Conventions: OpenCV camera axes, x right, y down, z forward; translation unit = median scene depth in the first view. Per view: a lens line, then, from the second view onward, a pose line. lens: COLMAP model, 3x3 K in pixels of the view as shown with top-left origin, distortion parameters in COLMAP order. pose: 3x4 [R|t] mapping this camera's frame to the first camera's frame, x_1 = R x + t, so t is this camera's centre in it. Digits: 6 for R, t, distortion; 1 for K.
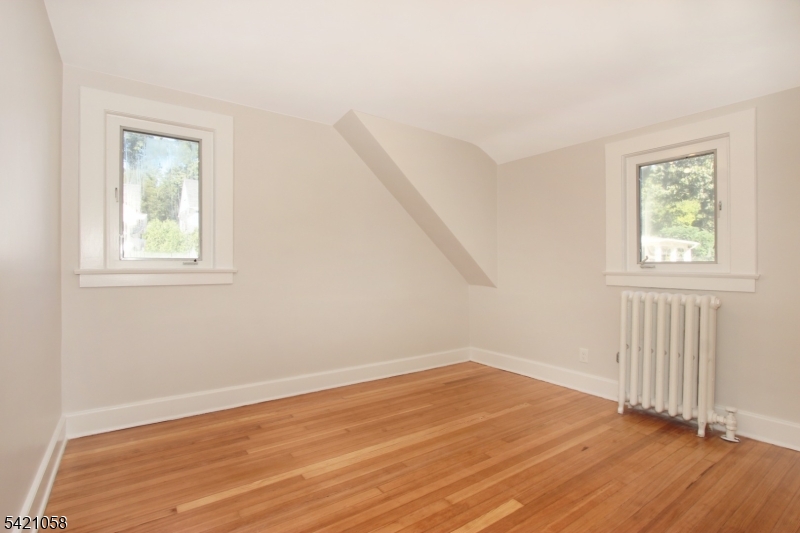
lens RADIAL K [[369.4, 0, 400.0], [0, 369.4, 266.5], [0, 0, 1]] dist [-0.000769, -0.000034]
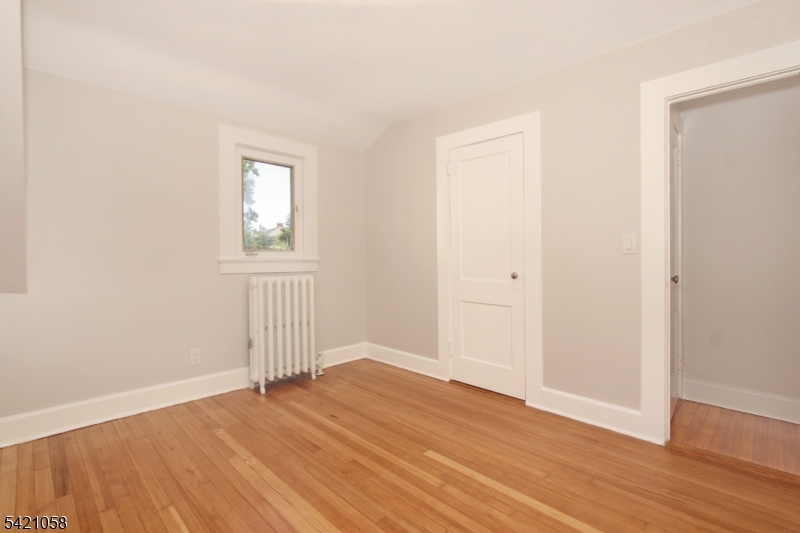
lens RADIAL K [[369.4, 0, 400.0], [0, 369.4, 266.5], [0, 0, 1]] dist [-0.000769, -0.000034]
pose [[-0.129635, -0.036831, 0.990878, -0.648217], [-0.000996, 0.999314, 0.037014, -0.020579], [-0.991561, 0.003811, -0.129583, 0.926218]]
